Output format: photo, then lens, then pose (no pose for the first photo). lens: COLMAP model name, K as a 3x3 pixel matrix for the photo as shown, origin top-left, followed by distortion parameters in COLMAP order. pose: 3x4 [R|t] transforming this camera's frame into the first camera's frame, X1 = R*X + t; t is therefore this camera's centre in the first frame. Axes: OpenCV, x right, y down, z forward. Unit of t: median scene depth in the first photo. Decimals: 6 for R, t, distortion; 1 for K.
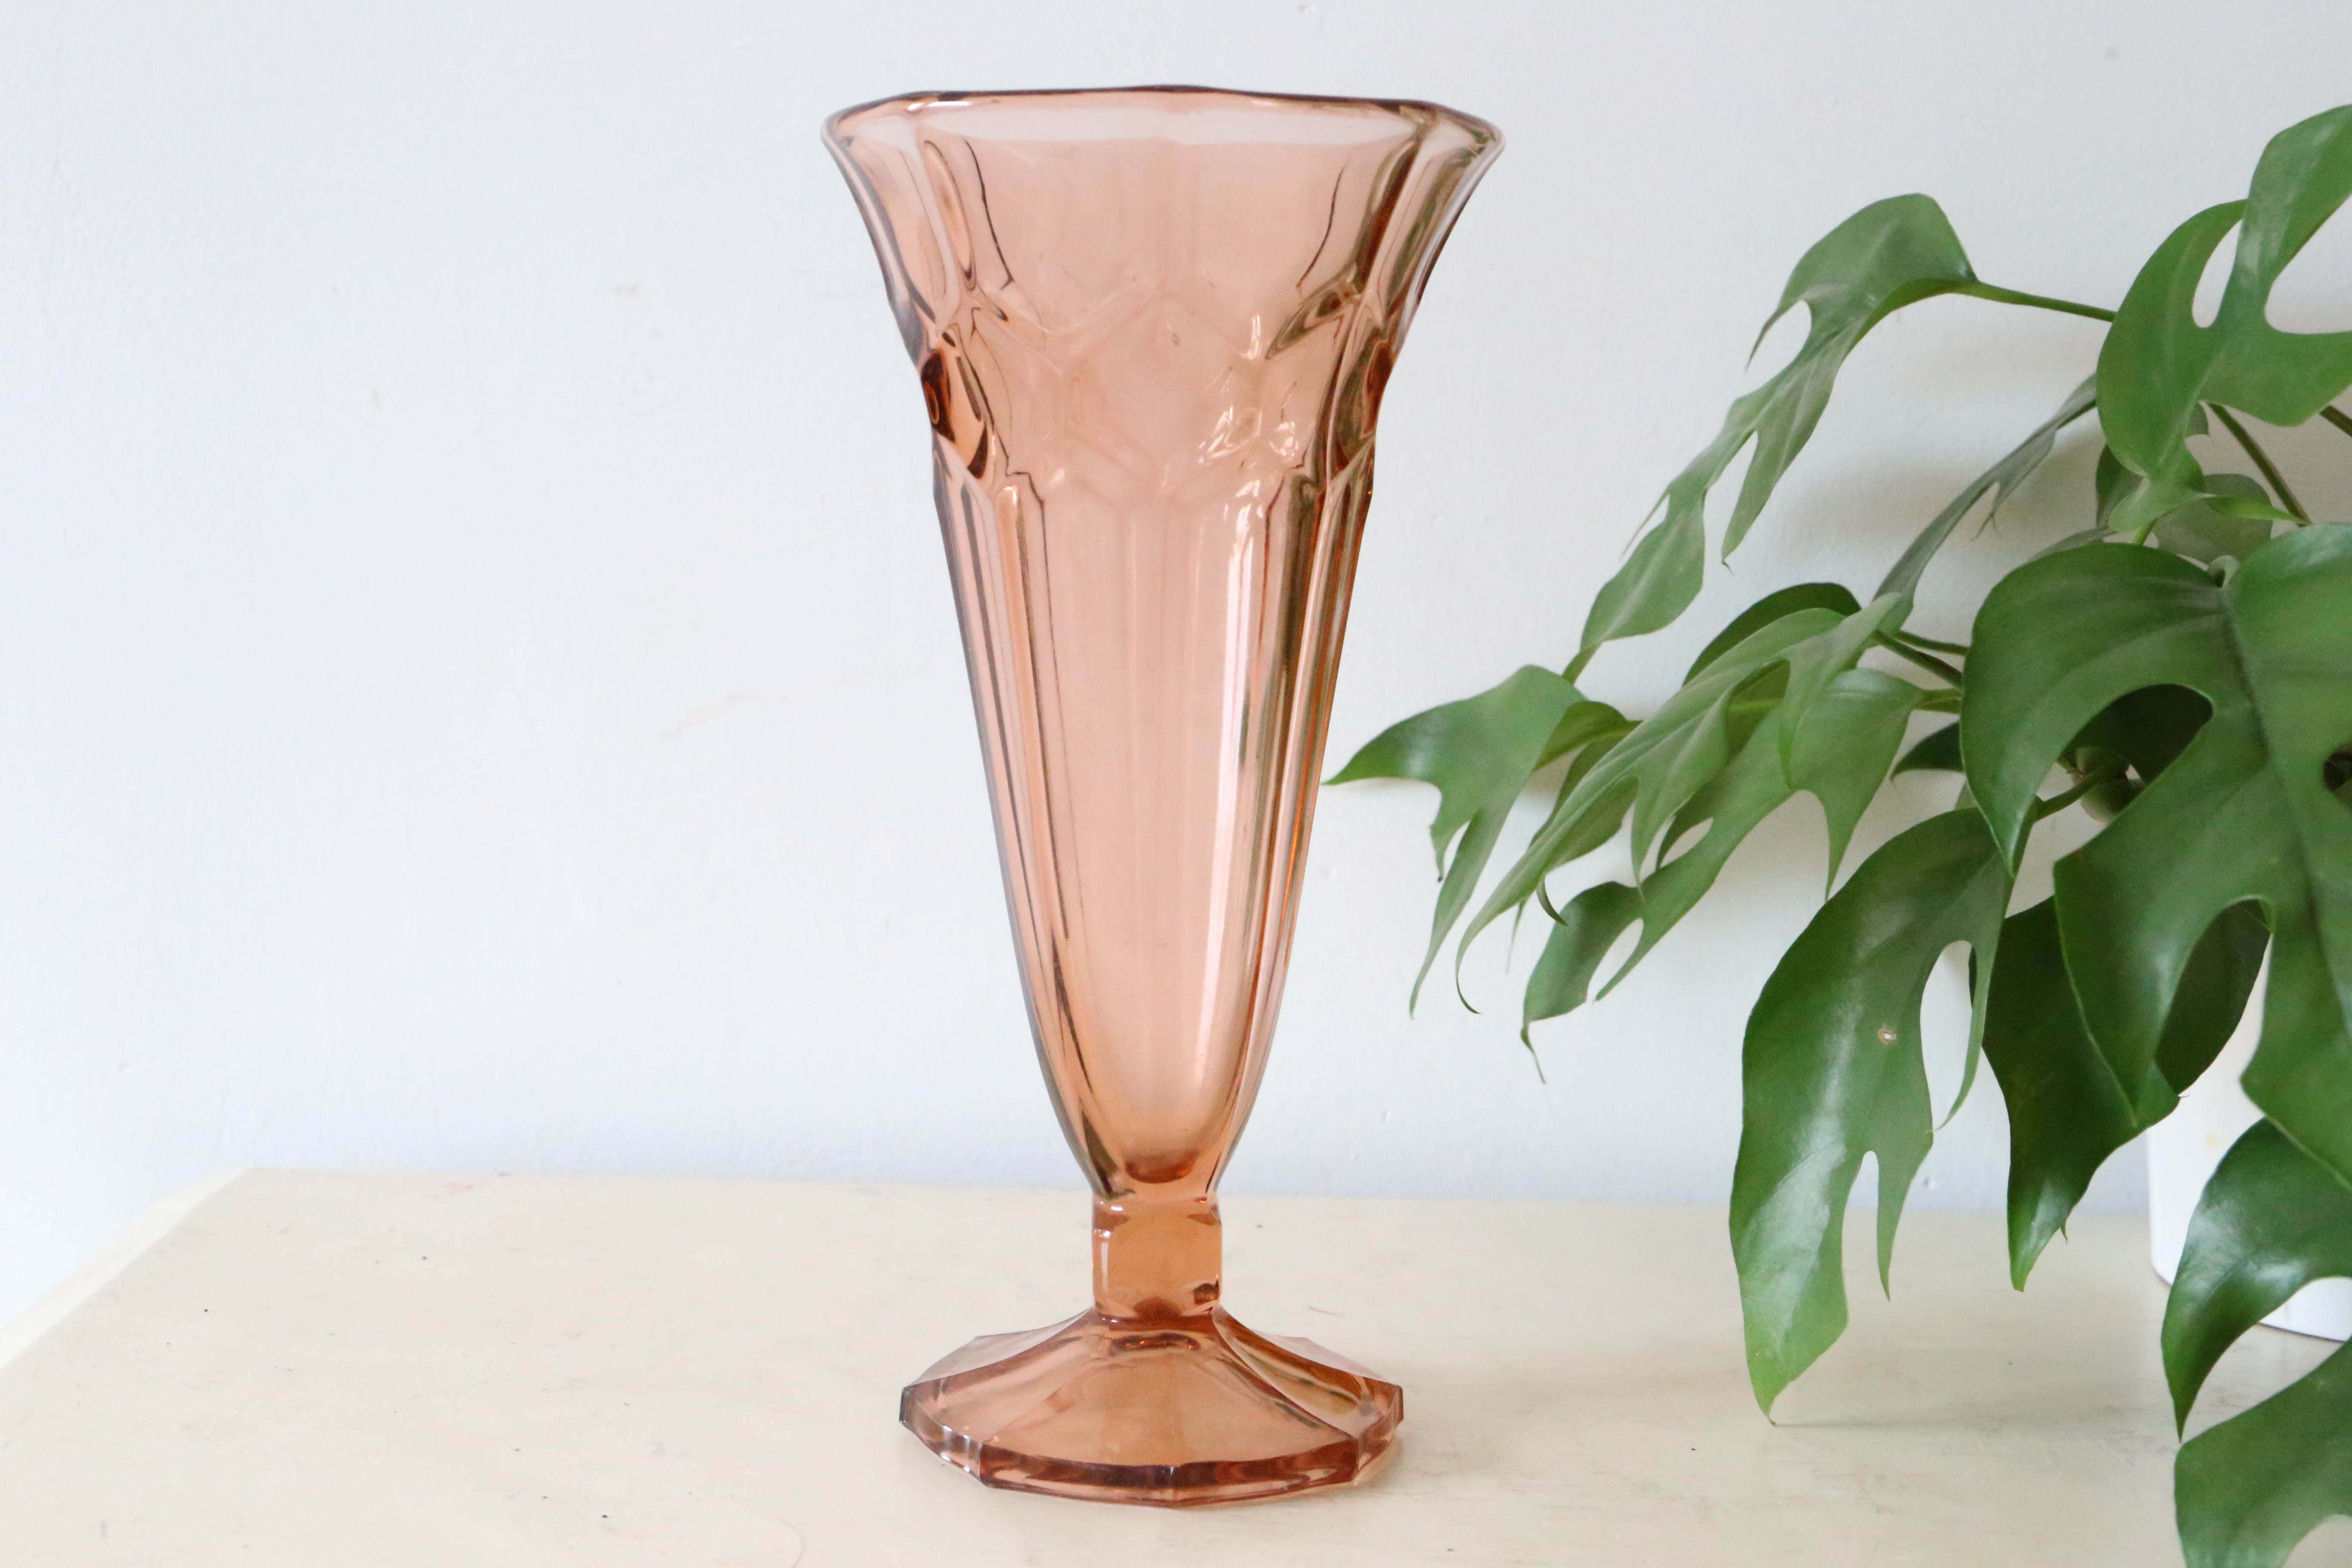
lens RADIAL K [[3076.3, 0, 1175.5], [0, 3076.3, 781.3], [0, 0, 1]] dist [-0.021558, 0.000000]
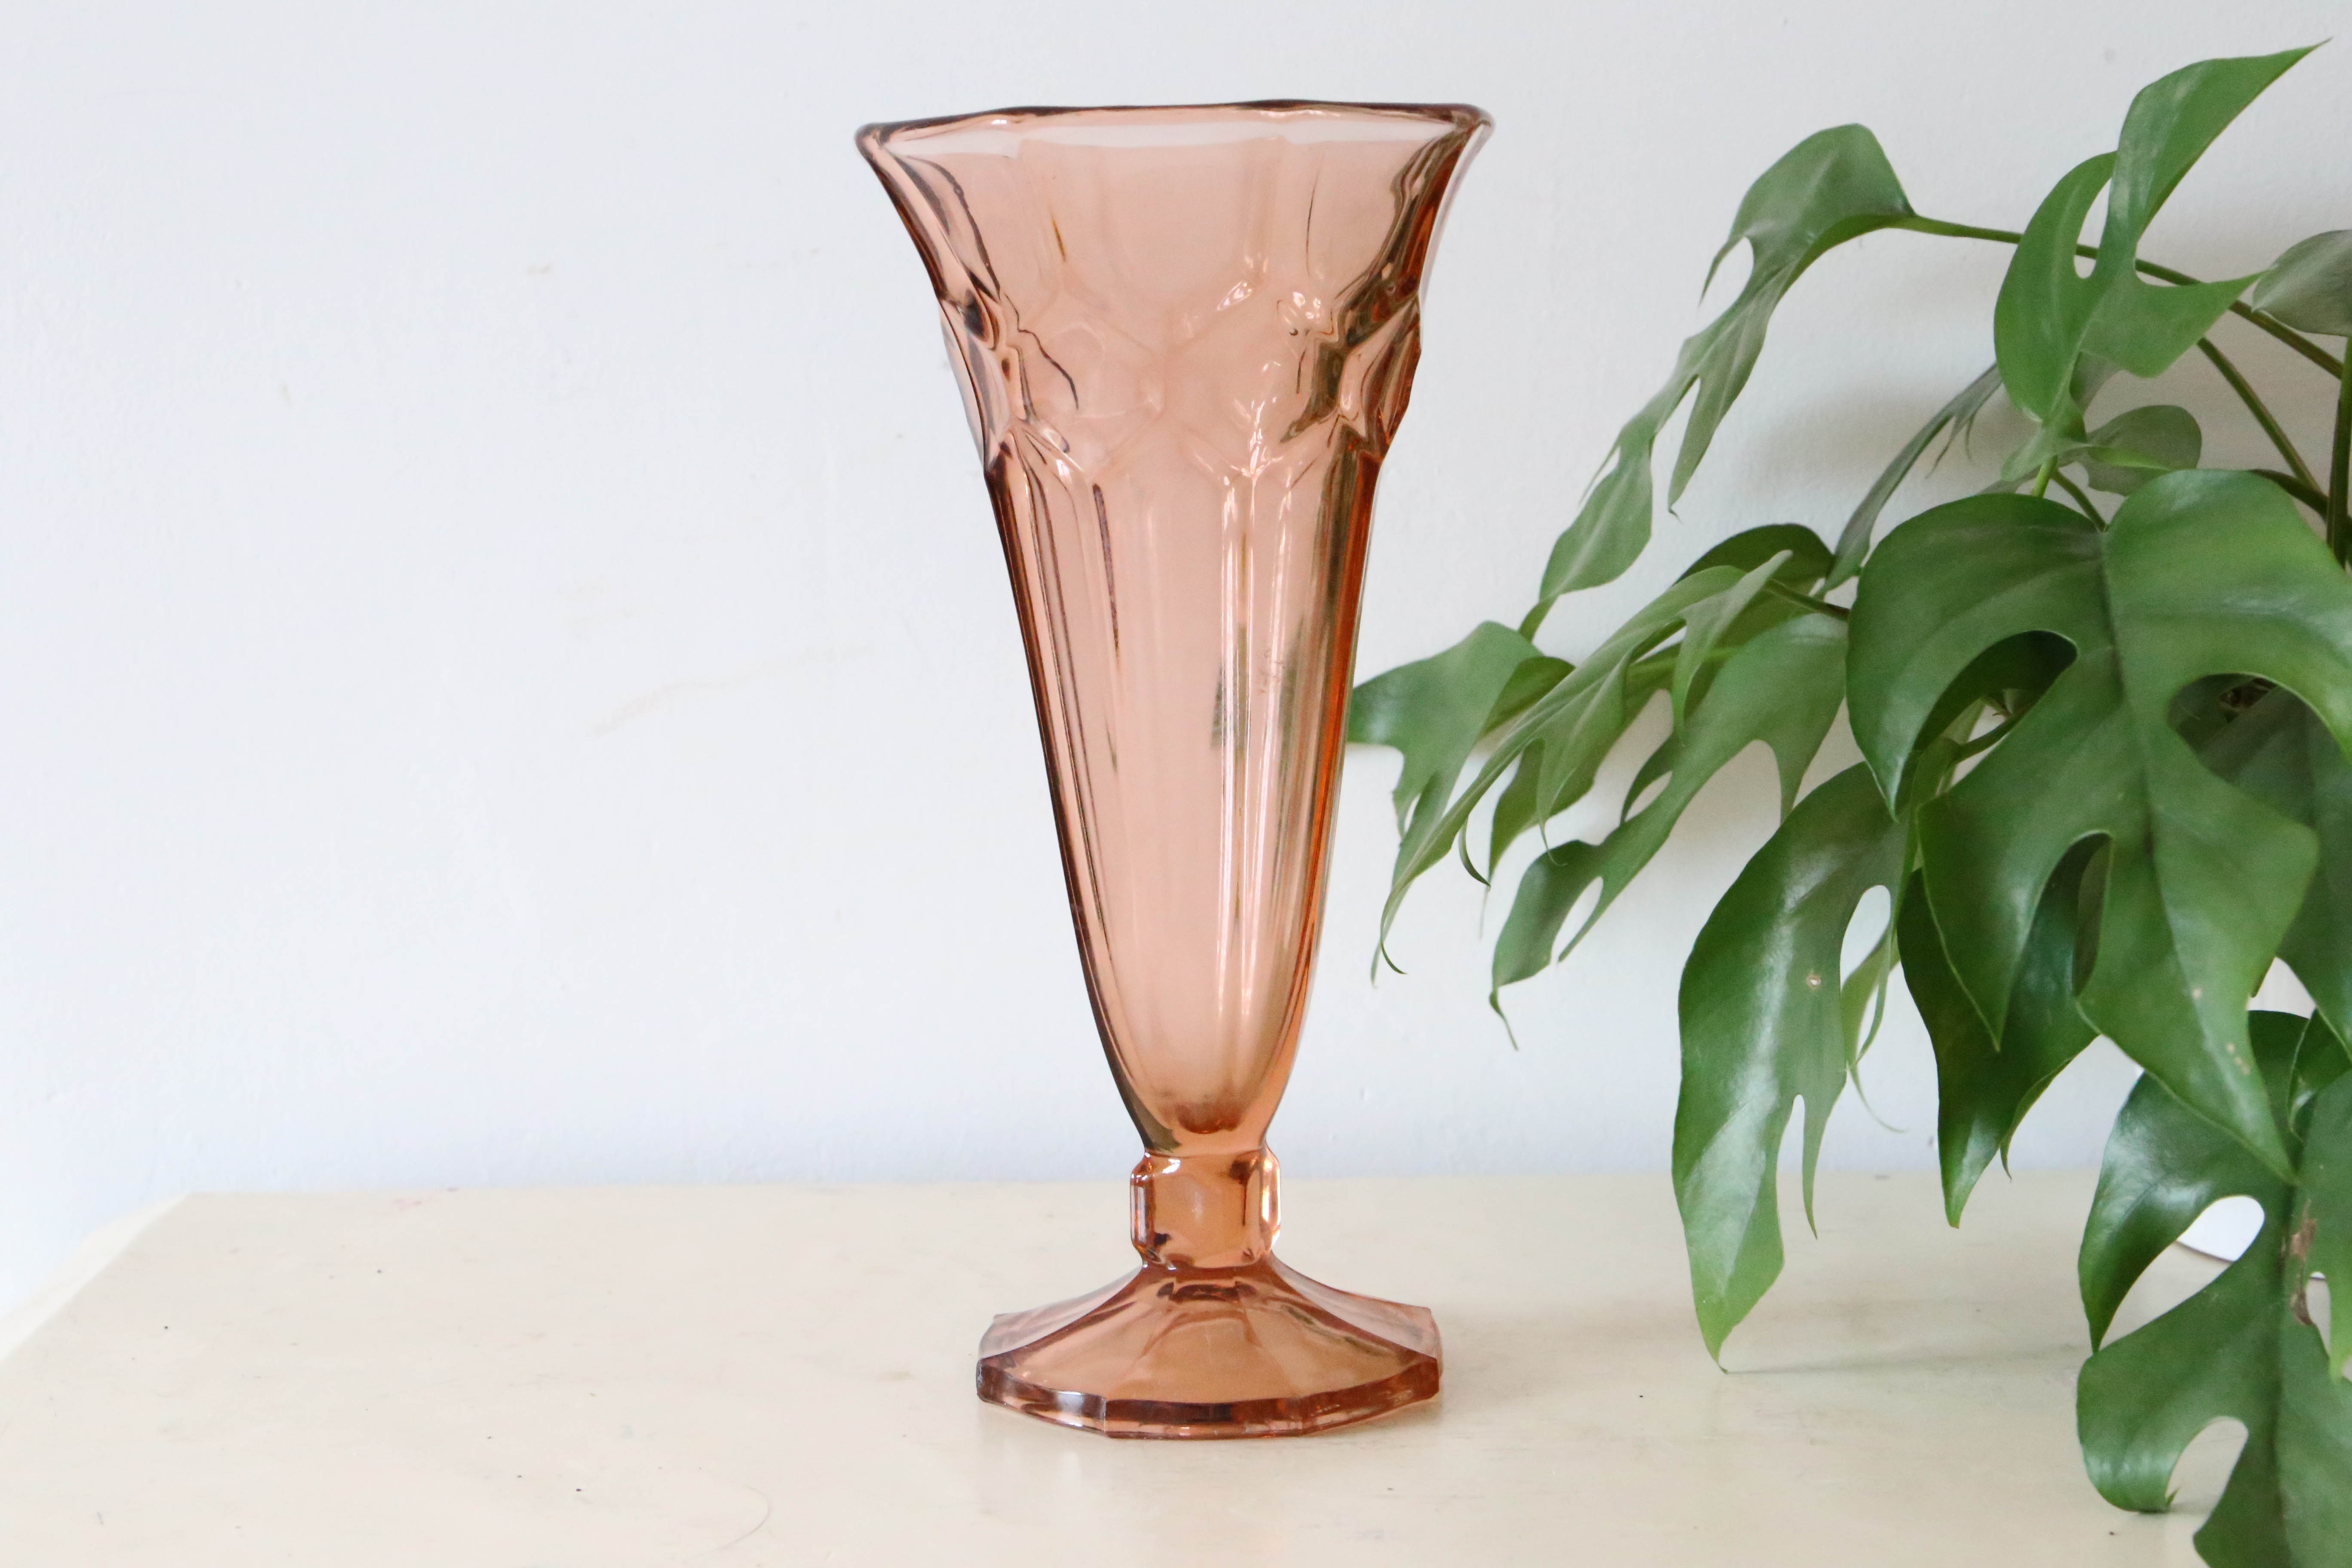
lens RADIAL K [[3852.1, 0, 1177.8], [0, 3852.1, 782.7], [0, 0, 1]] dist [0.015757, 0.000000]
pose [[0.999084, -0.040769, -0.013019, 0.036920], [0.040922, 0.999094, 0.011719, -0.005991], [0.012530, -0.012242, 0.999847, -0.252849]]
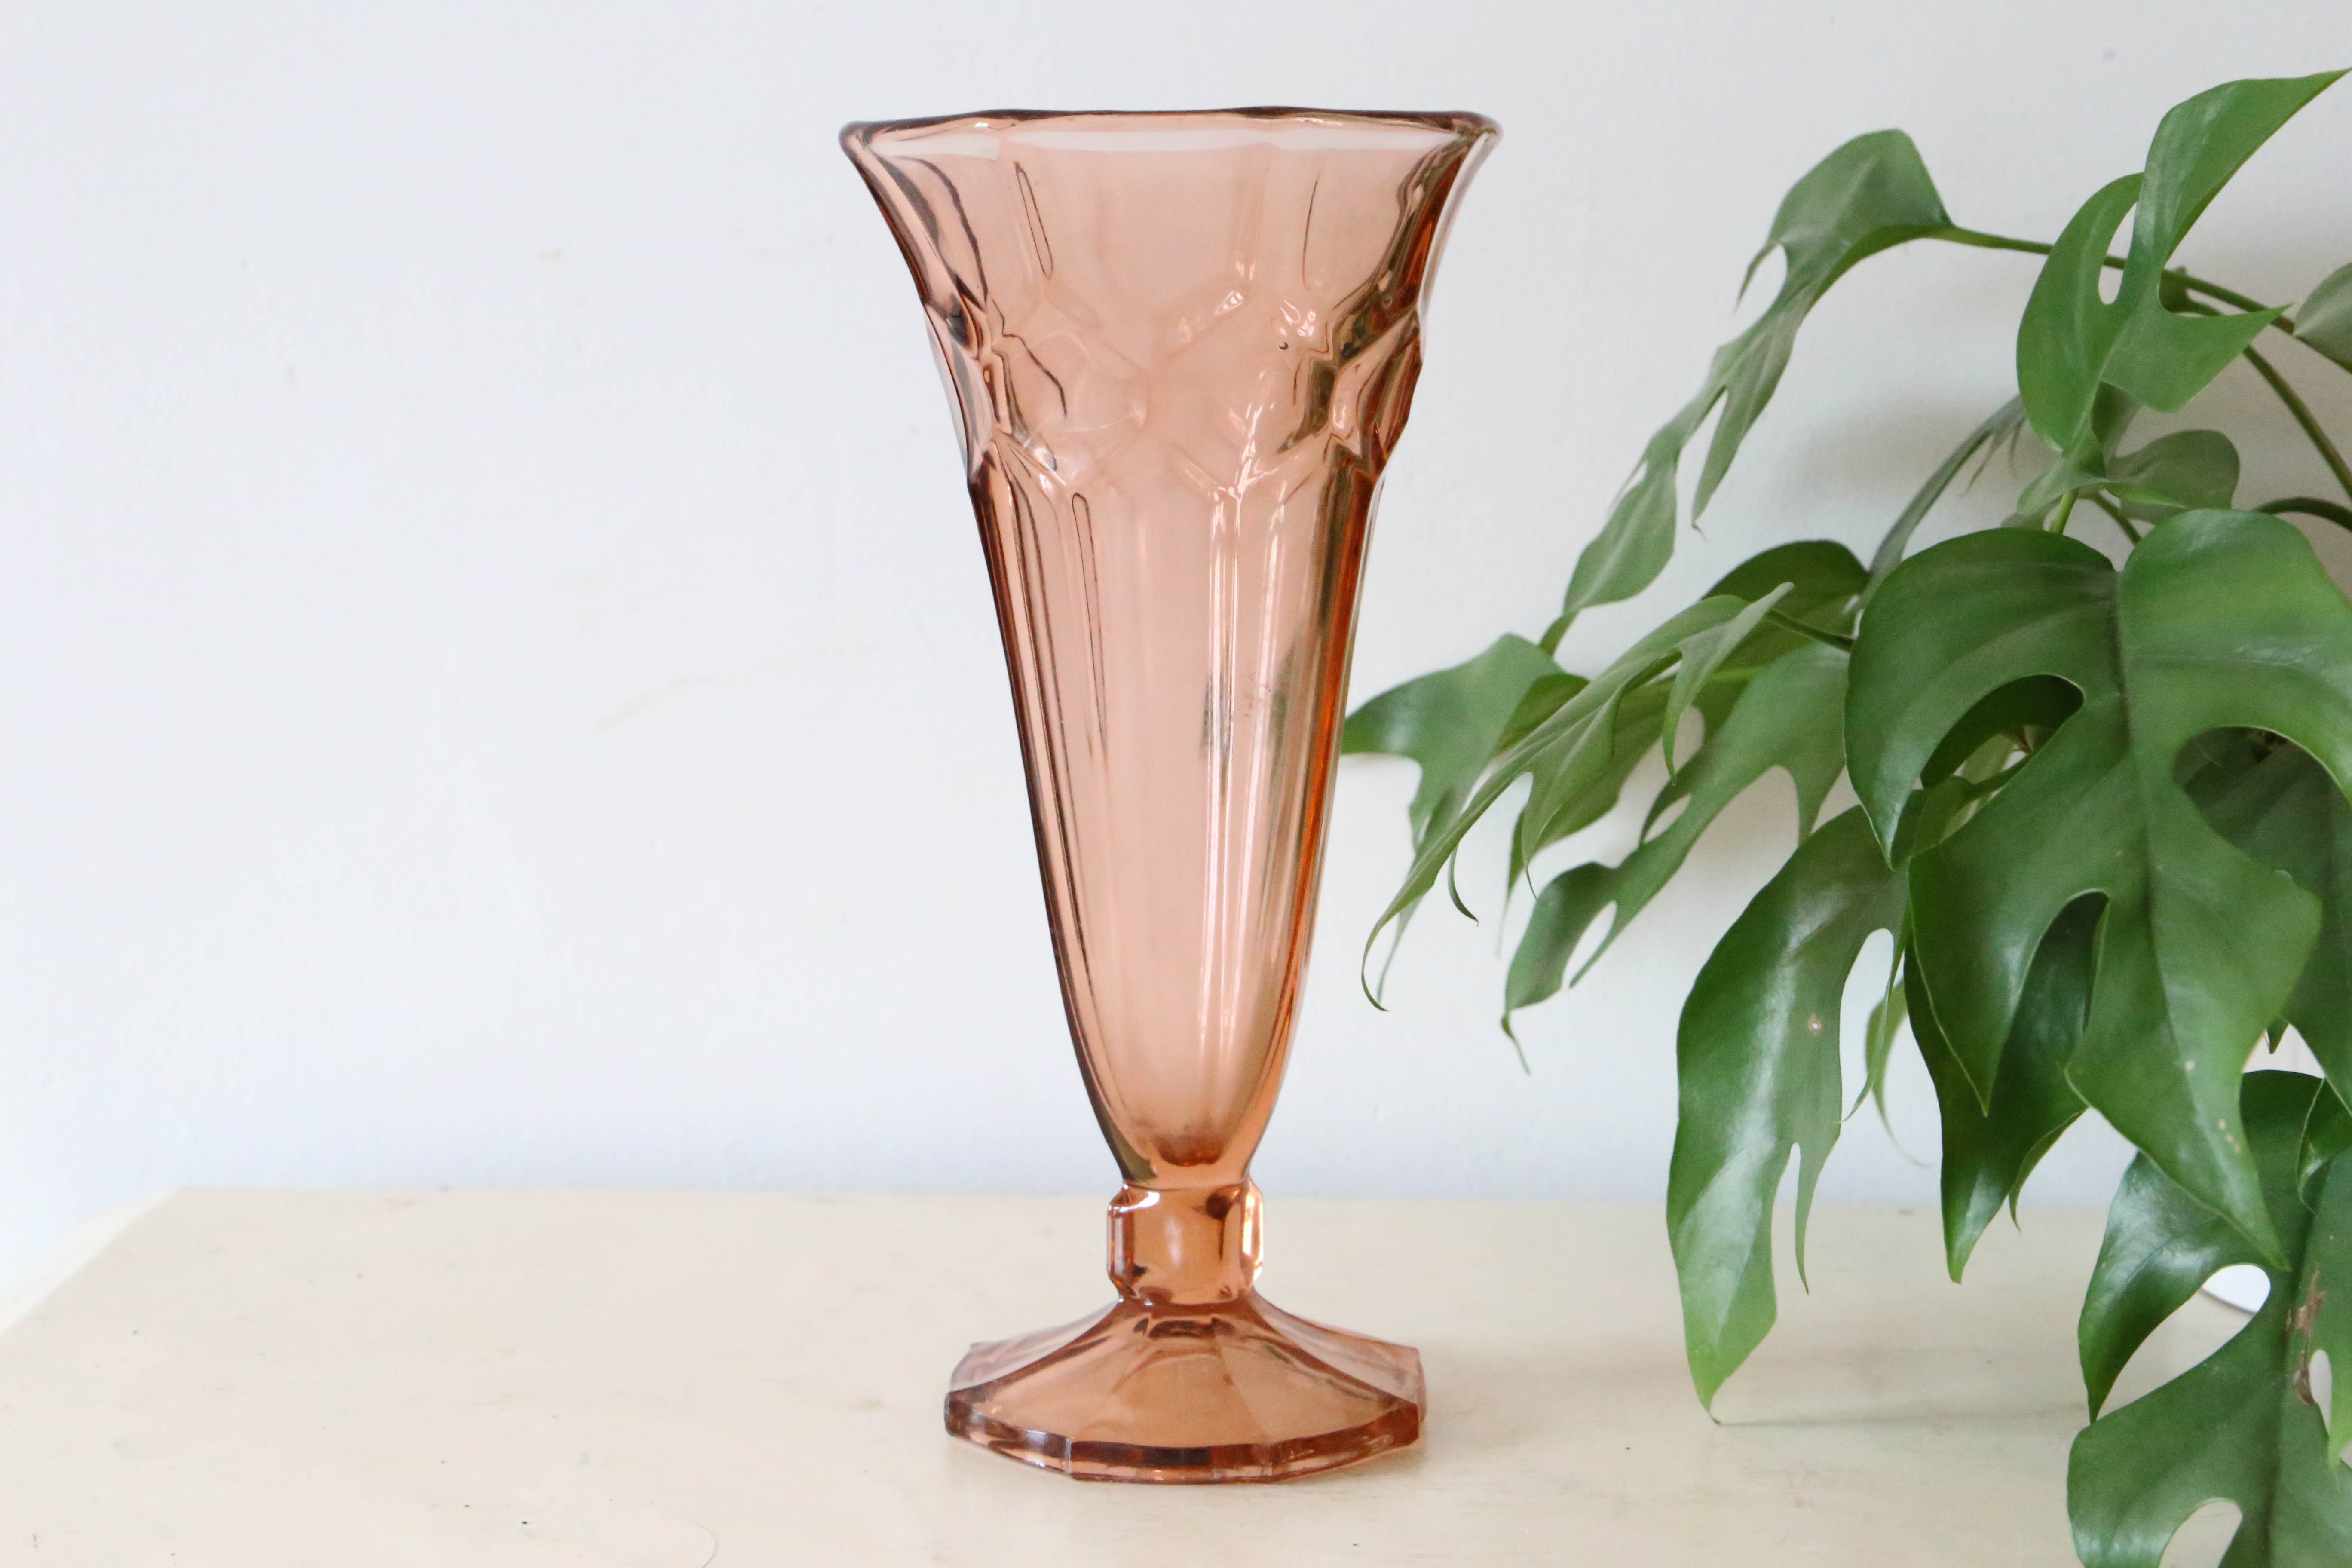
lens RADIAL K [[3852.1, 0, 1177.8], [0, 3852.1, 780.8], [0, 0, 1]] dist [0.015757, 0.000000]
pose [[0.998771, -0.020247, -0.045247, 0.077756], [0.021317, 0.999501, 0.023288, -0.025937], [0.044753, -0.024224, 0.998704, -0.216874]]
